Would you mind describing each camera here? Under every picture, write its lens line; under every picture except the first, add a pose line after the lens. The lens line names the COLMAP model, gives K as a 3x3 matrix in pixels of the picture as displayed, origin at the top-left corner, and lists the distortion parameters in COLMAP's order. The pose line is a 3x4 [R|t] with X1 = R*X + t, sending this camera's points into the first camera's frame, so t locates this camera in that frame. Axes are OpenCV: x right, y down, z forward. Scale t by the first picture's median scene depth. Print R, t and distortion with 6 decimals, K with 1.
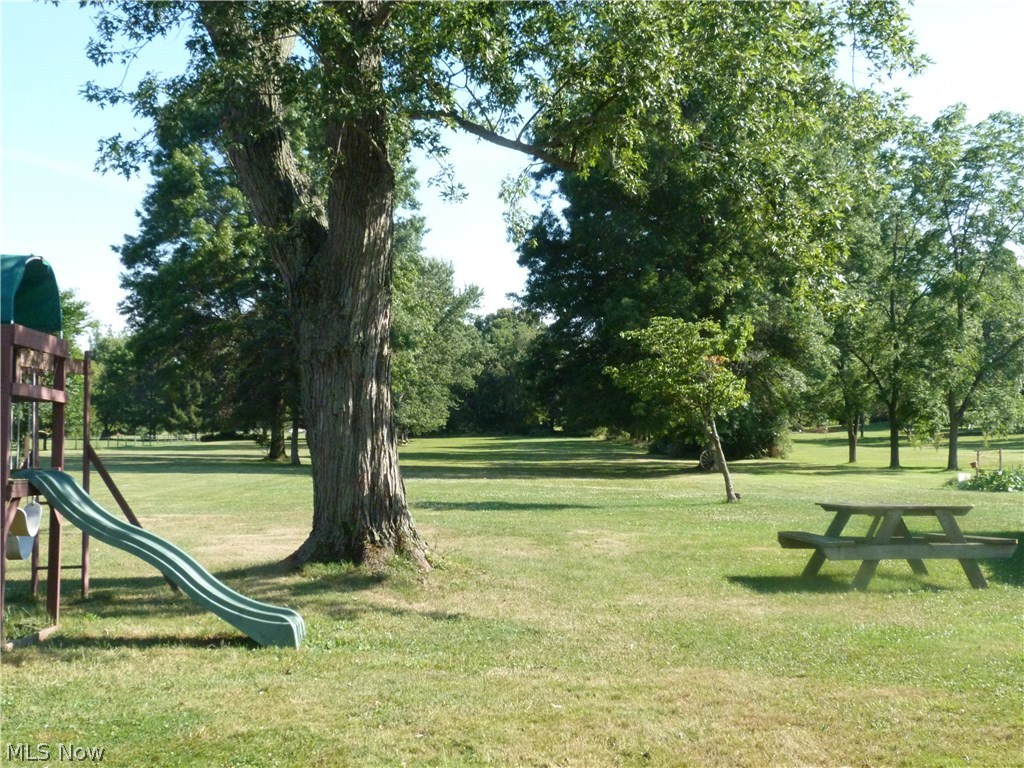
lens RADIAL K [[1196.0, 0, 511.1], [0, 1196.0, 375.2], [0, 0, 1]] dist [-0.036962, 0.000000]
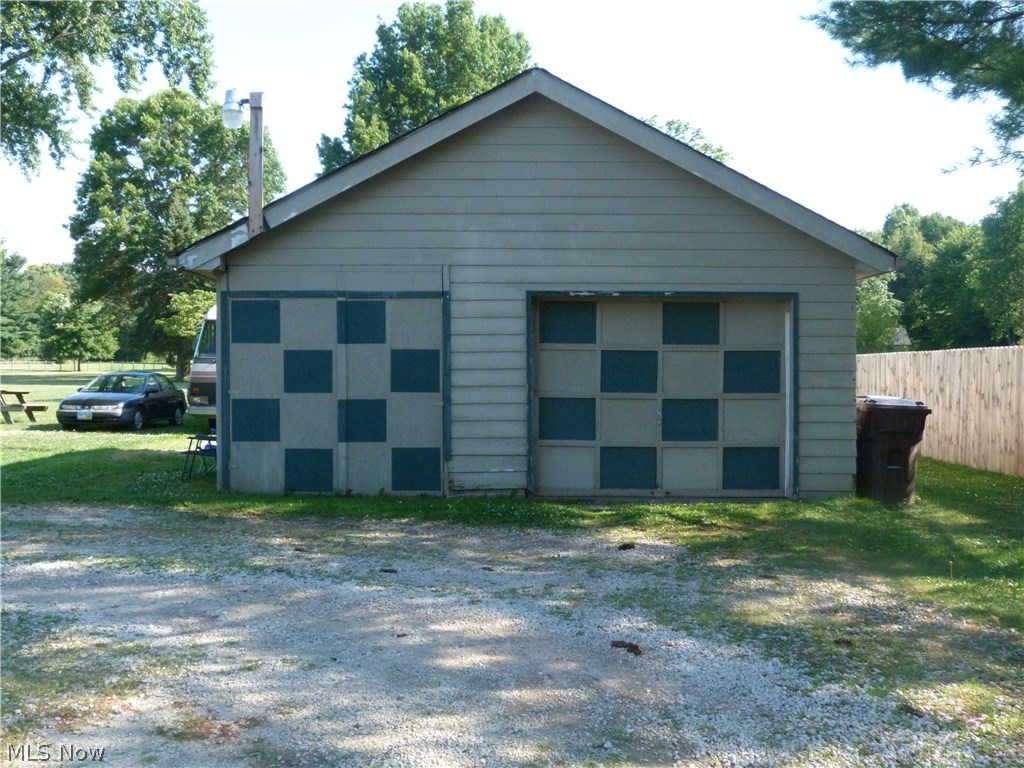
lens RADIAL K [[1051.4, 0, 510.5], [0, 1051.4, 381.5], [0, 0, 1]] dist [-0.053176, 0.000000]
pose [[0.997239, 0.000763, -0.074254, 0.270501], [0.004562, 0.997429, 0.071511, -0.009802], [0.074118, -0.071652, 0.994672, -0.178030]]
